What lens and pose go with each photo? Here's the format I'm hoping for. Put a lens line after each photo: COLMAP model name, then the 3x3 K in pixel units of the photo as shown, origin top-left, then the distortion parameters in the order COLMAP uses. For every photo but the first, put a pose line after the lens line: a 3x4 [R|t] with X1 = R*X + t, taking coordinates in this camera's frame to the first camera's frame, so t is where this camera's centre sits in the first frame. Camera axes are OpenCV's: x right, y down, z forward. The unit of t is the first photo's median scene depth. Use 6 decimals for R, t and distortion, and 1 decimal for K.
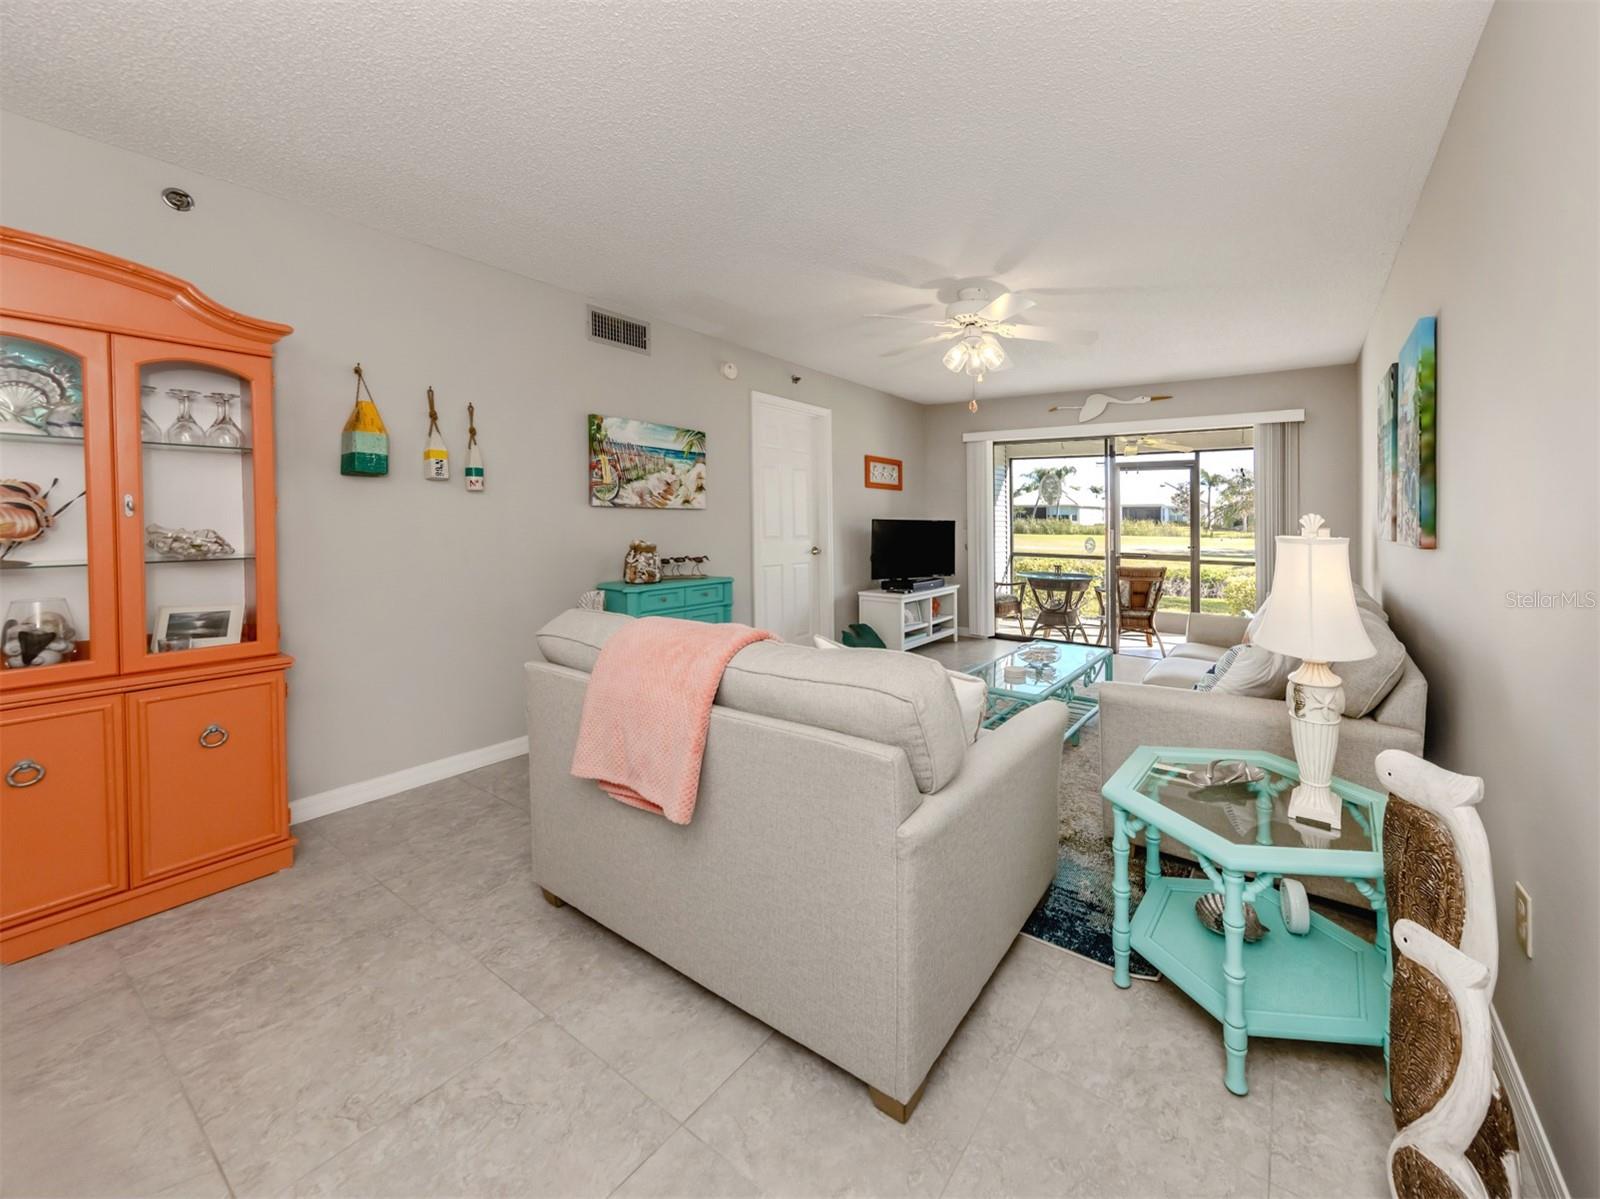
lens RADIAL K [[613.5, 0, 919.9], [0, 613.5, 524.0], [0, 0, 1]] dist [0.000871, -0.000118]
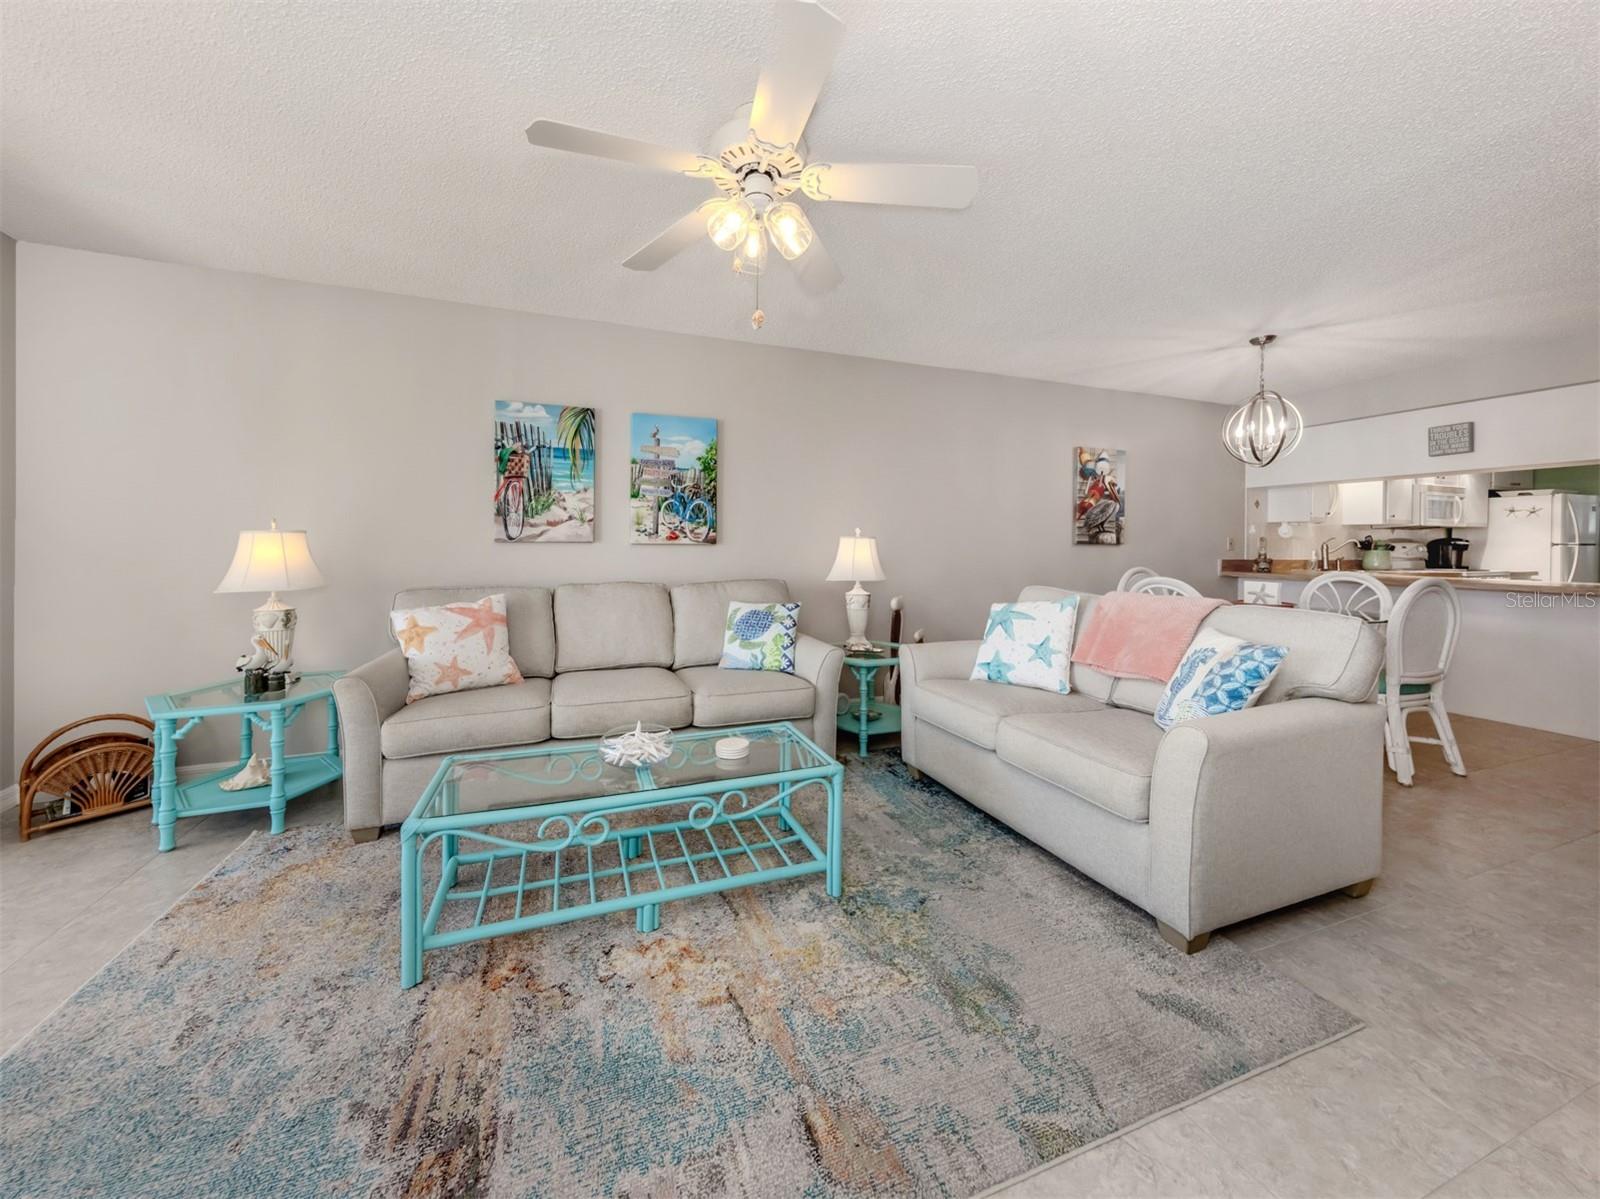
lens RADIAL K [[584.2, 0, 783.3], [0, 584.2, 552.0], [0, 0, 1]] dist [0.009414, -0.000221]
pose [[-0.783868, -0.015871, 0.620724, -0.227992], [-0.005315, 0.999808, 0.018853, 0.015234], [-0.620904, 0.011479, -0.783802, 1.178554]]
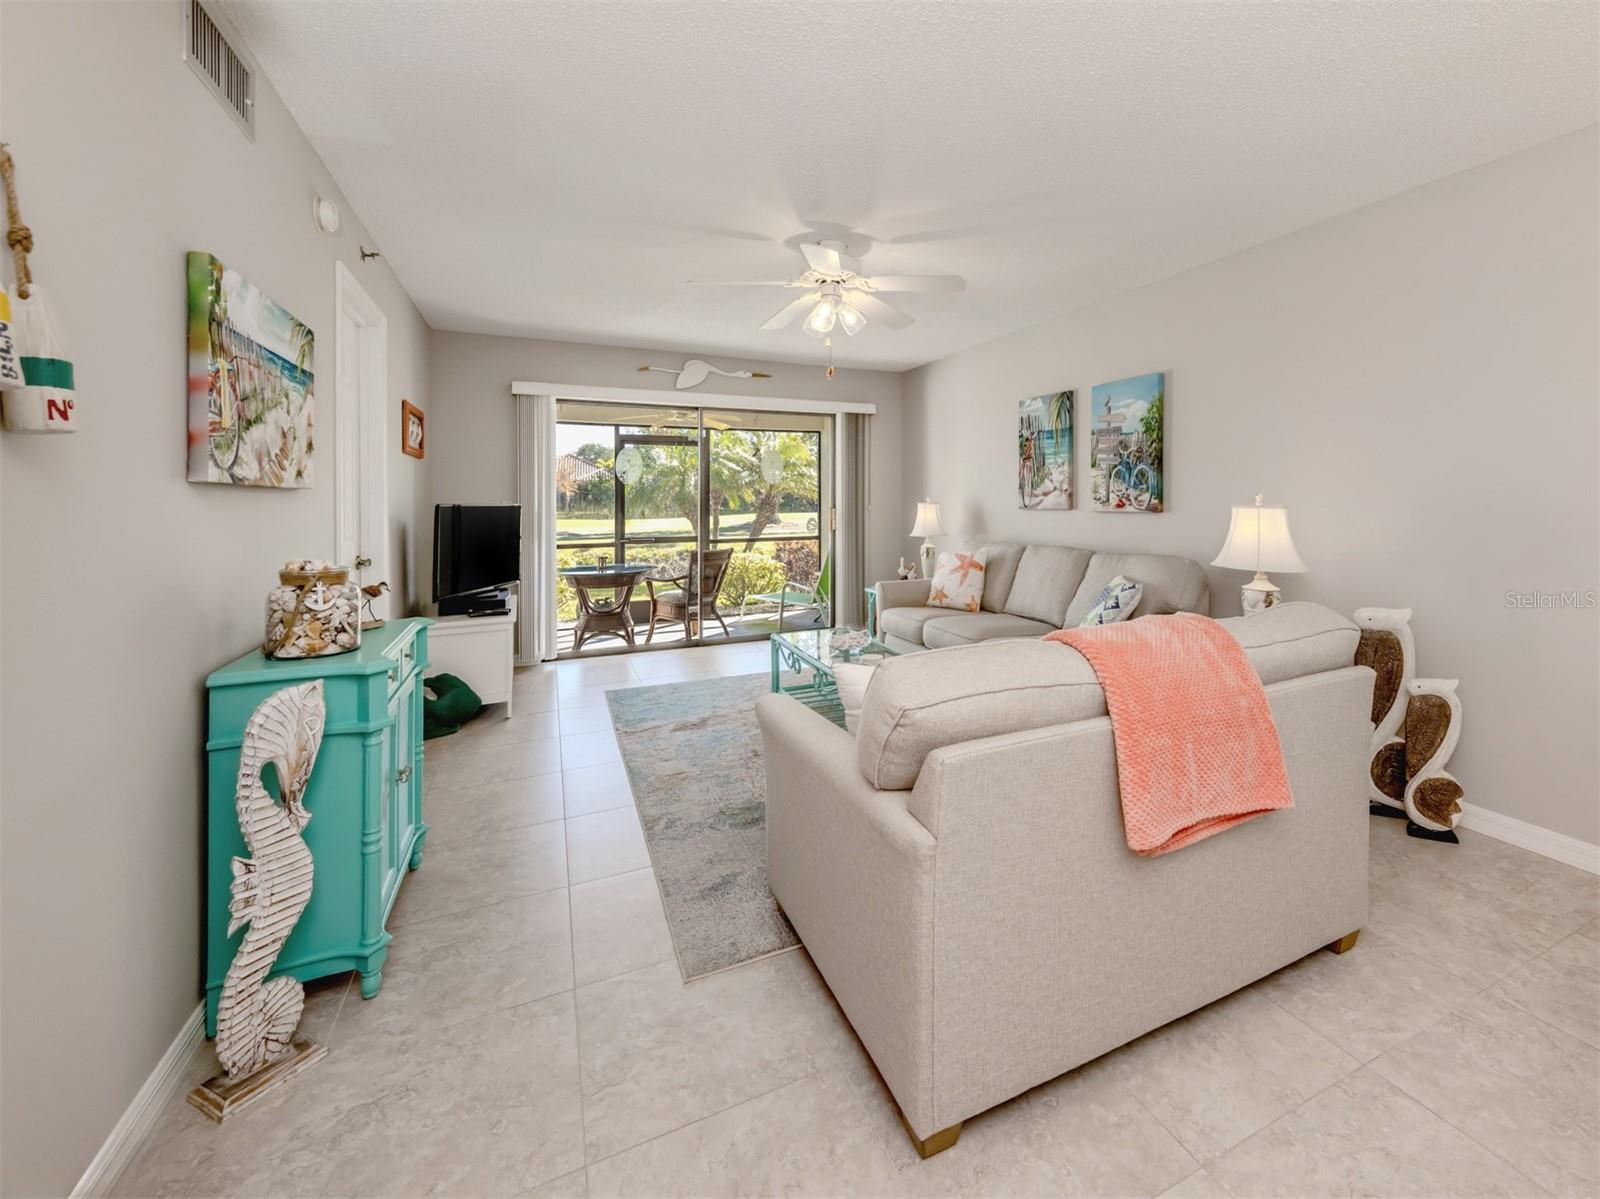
lens RADIAL K [[680.8, 0, 889.1], [0, 680.8, 499.5], [0, 0, 1]] dist [0.012816, -0.000166]
pose [[0.529326, -0.015507, 0.848277, -0.586688], [0.020342, 0.999777, 0.005582, -0.010370], [-0.848174, 0.014301, 0.529524, 0.335768]]
